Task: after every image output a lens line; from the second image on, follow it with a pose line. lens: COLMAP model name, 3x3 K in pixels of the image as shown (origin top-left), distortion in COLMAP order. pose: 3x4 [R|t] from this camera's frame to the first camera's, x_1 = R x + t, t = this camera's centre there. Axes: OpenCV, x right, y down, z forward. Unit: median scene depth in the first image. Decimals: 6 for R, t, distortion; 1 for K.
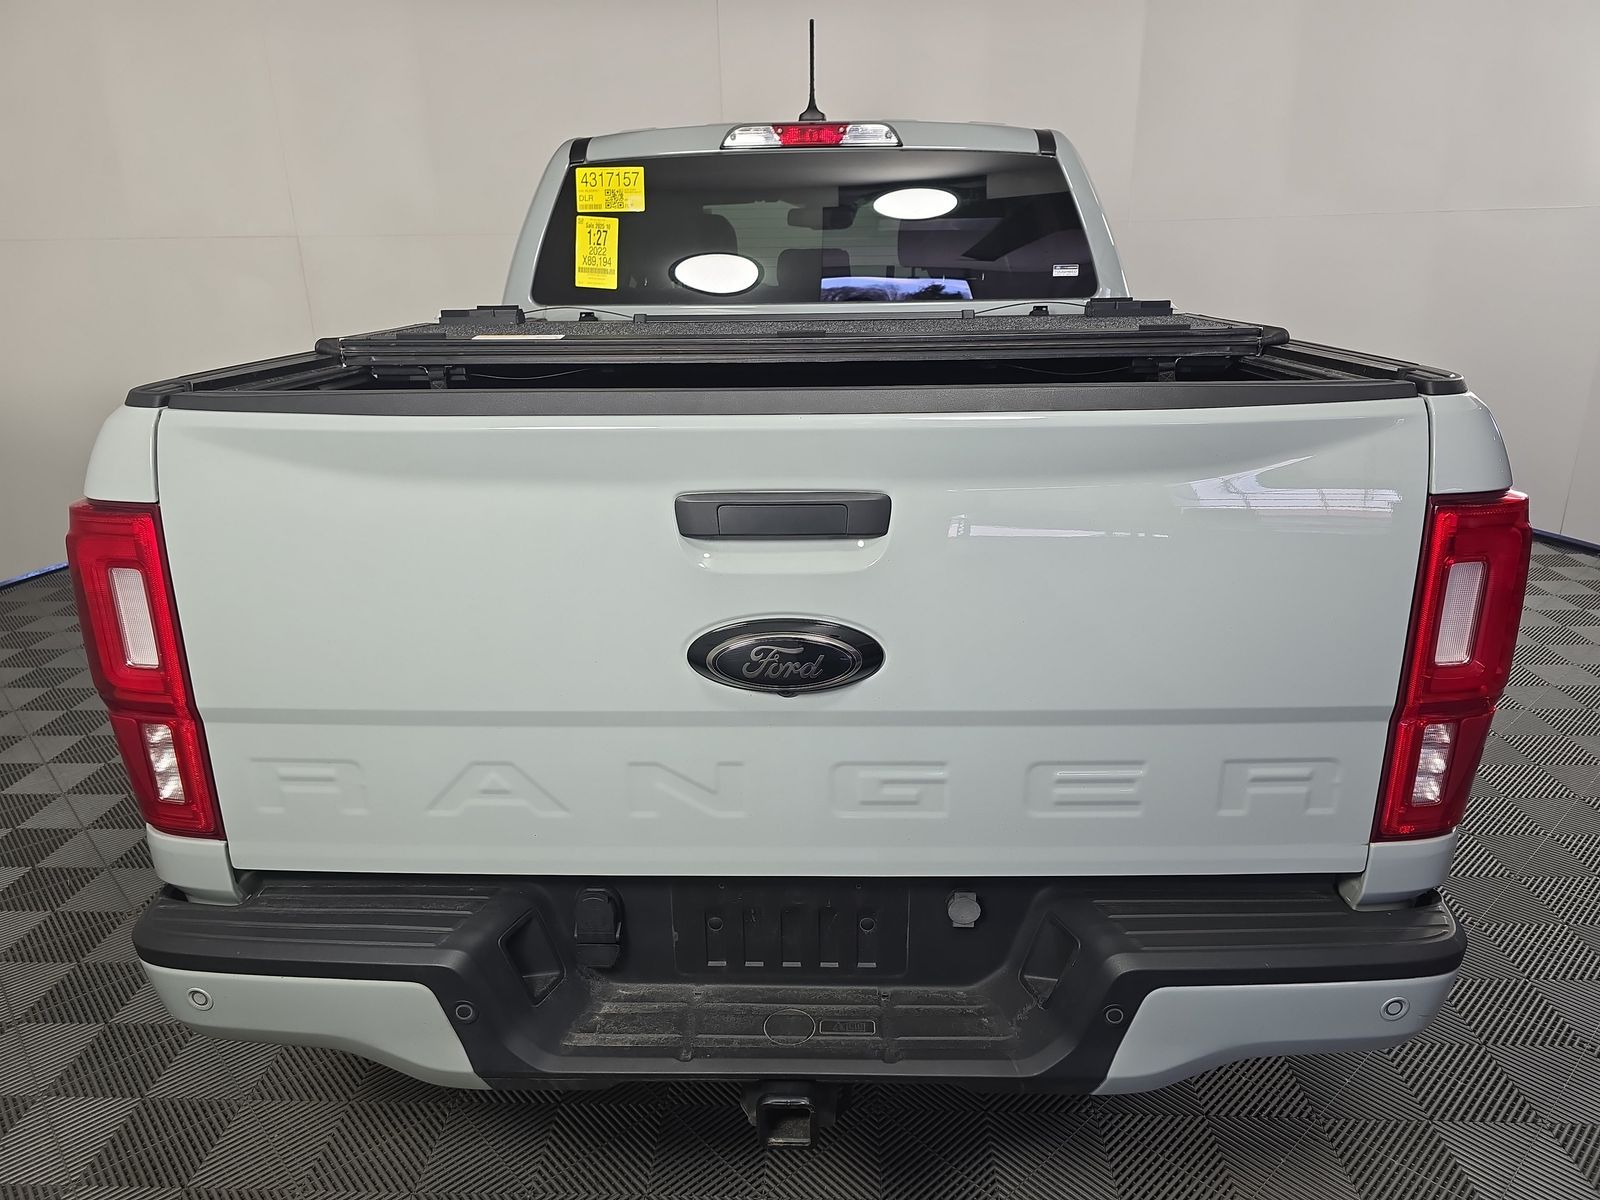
lens RADIAL K [[1078.2, 0, 798.8], [0, 1078.2, 615.8], [0, 0, 1]] dist [0.031064, -0.001044]
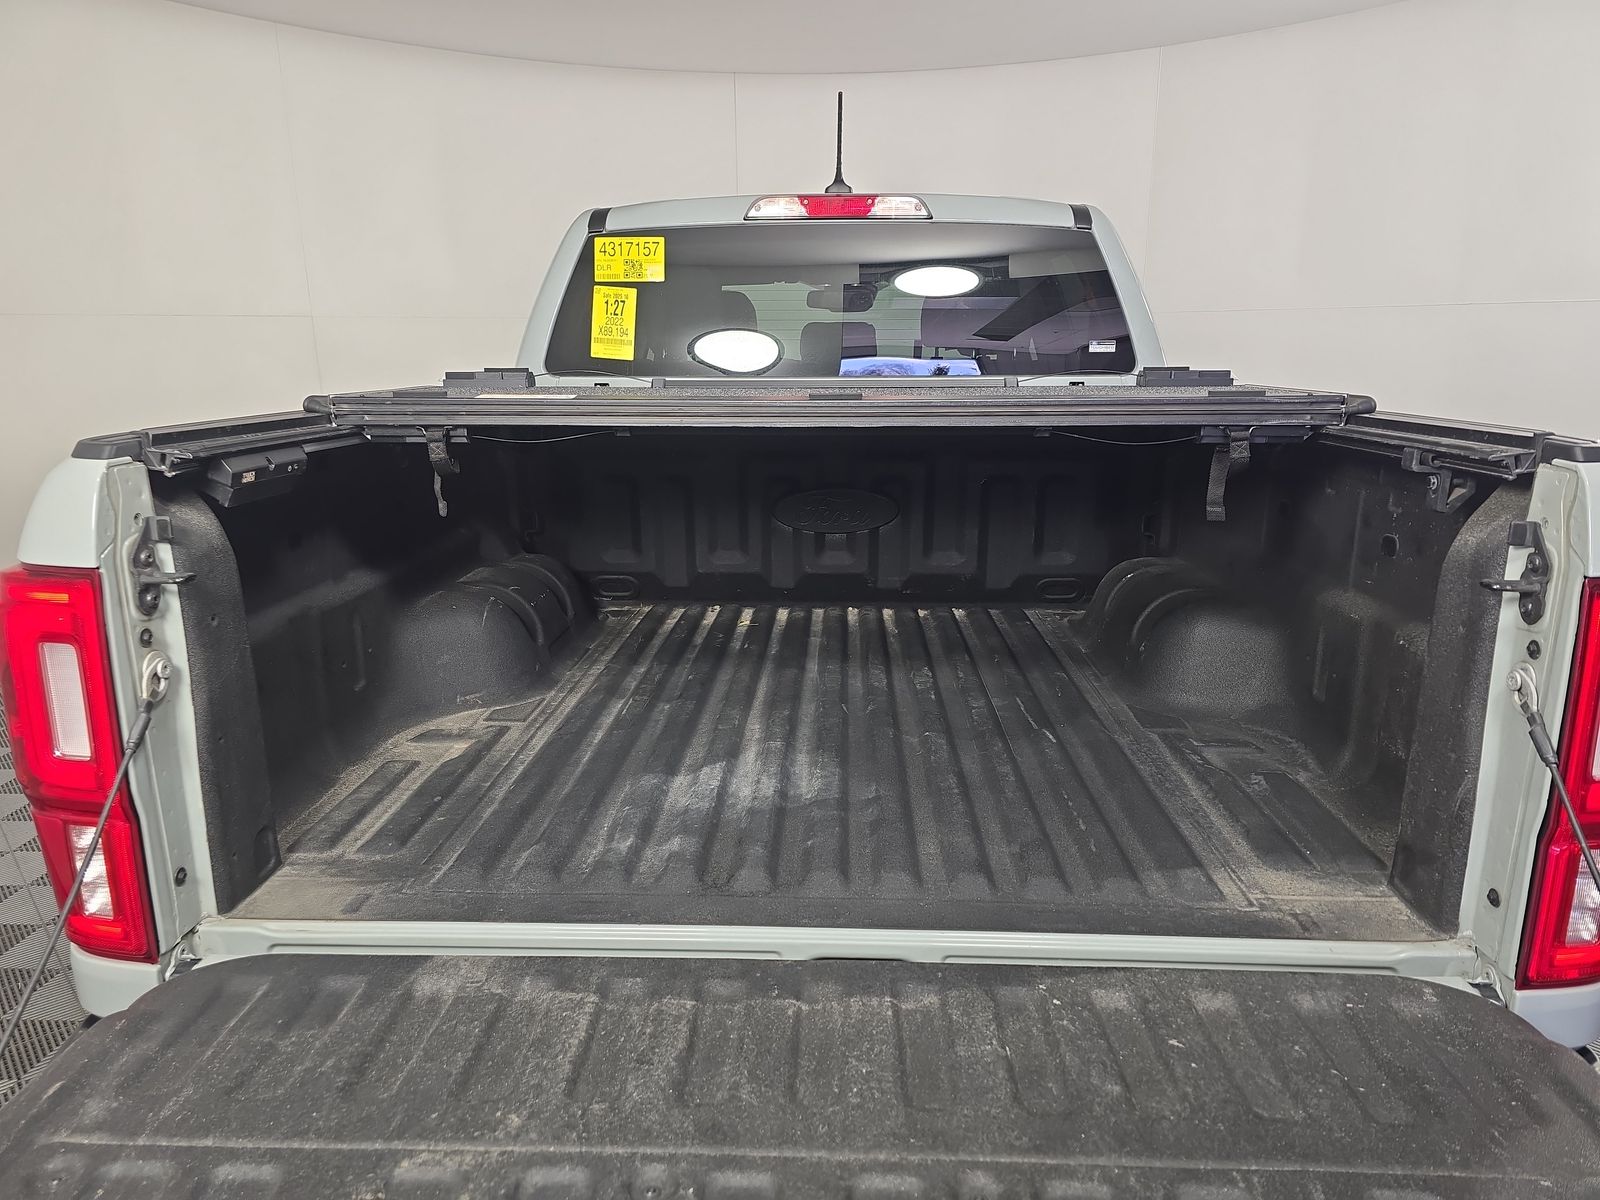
lens RADIAL K [[1078.2, 0, 798.8], [0, 1078.2, 615.8], [0, 0, 1]] dist [0.031064, -0.001044]
pose [[0.999887, 0.013434, -0.006743, -0.012306], [-0.013925, 0.996776, -0.079019, -0.002327], [0.005659, 0.079104, 0.996850, 0.065050]]
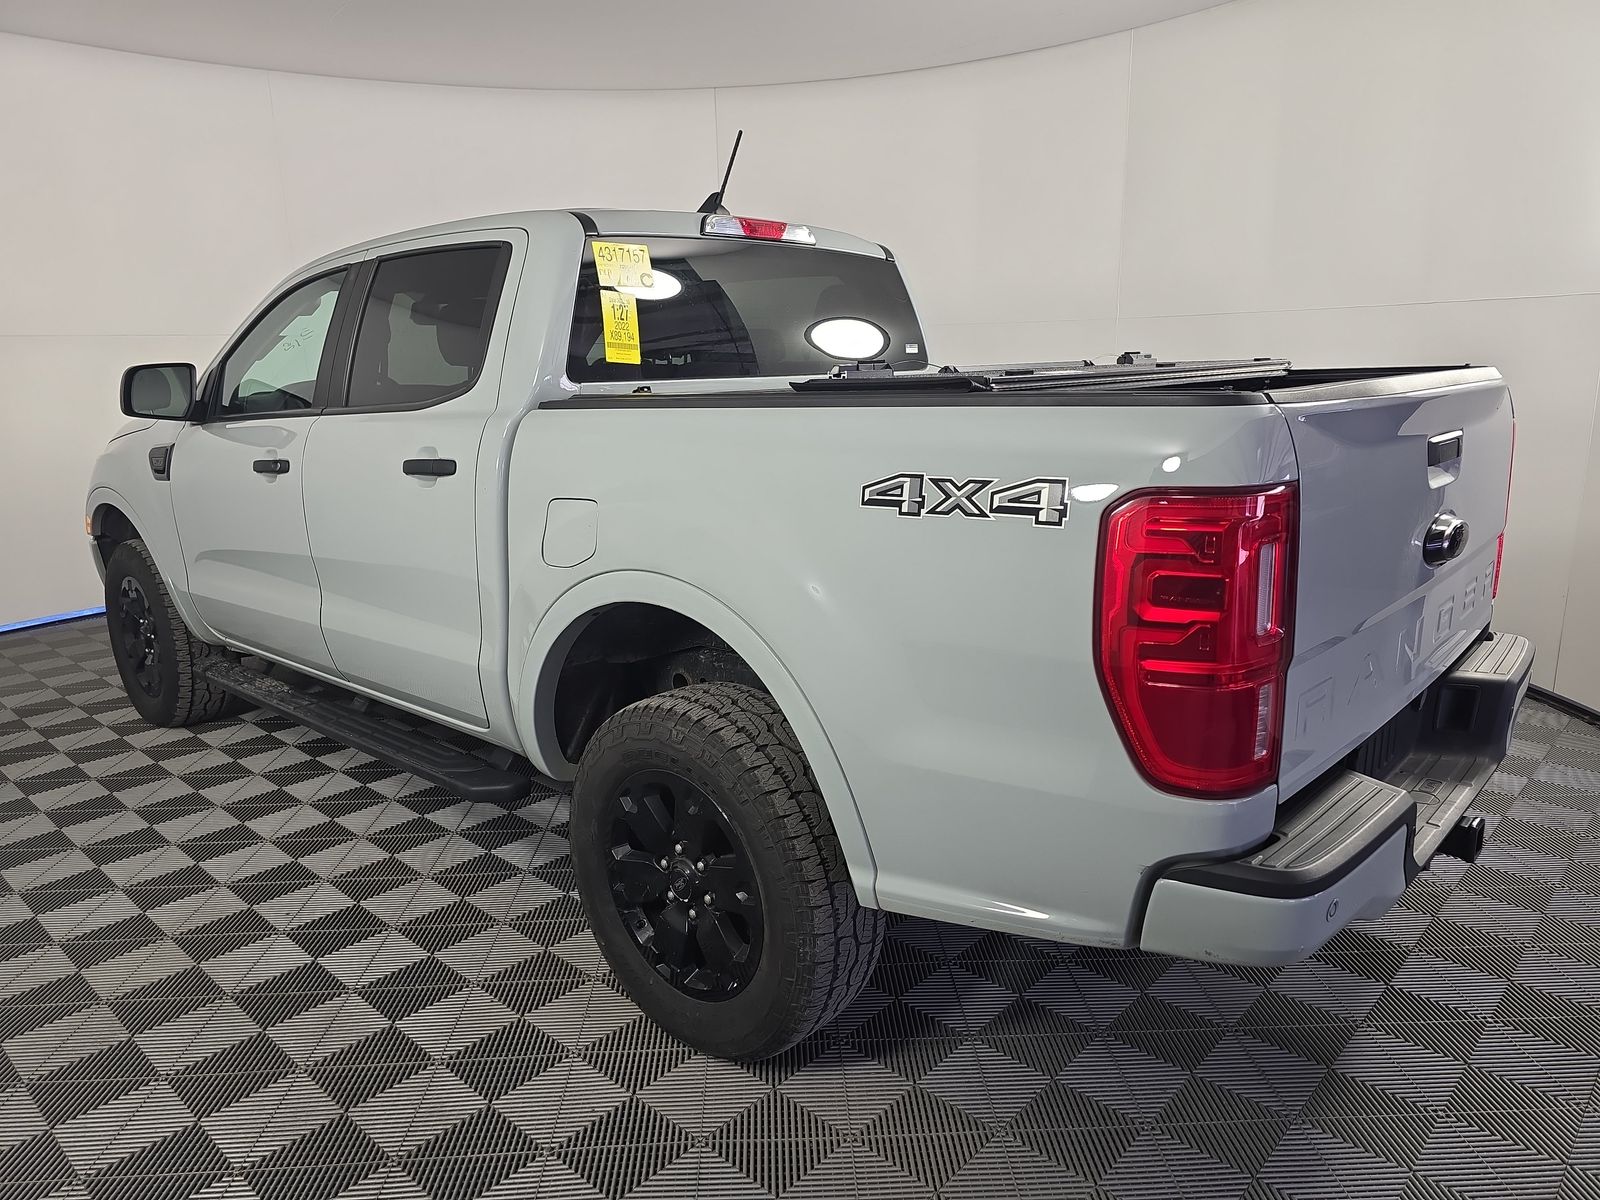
lens RADIAL K [[1078.2, 0, 798.8], [0, 1078.2, 615.8], [0, 0, 1]] dist [0.031064, -0.001044]
pose [[0.646082, -0.176719, 0.742528, -0.870258], [0.259493, 0.965736, 0.004054, -0.050527], [-0.717803, 0.190062, 0.669802, 0.295098]]
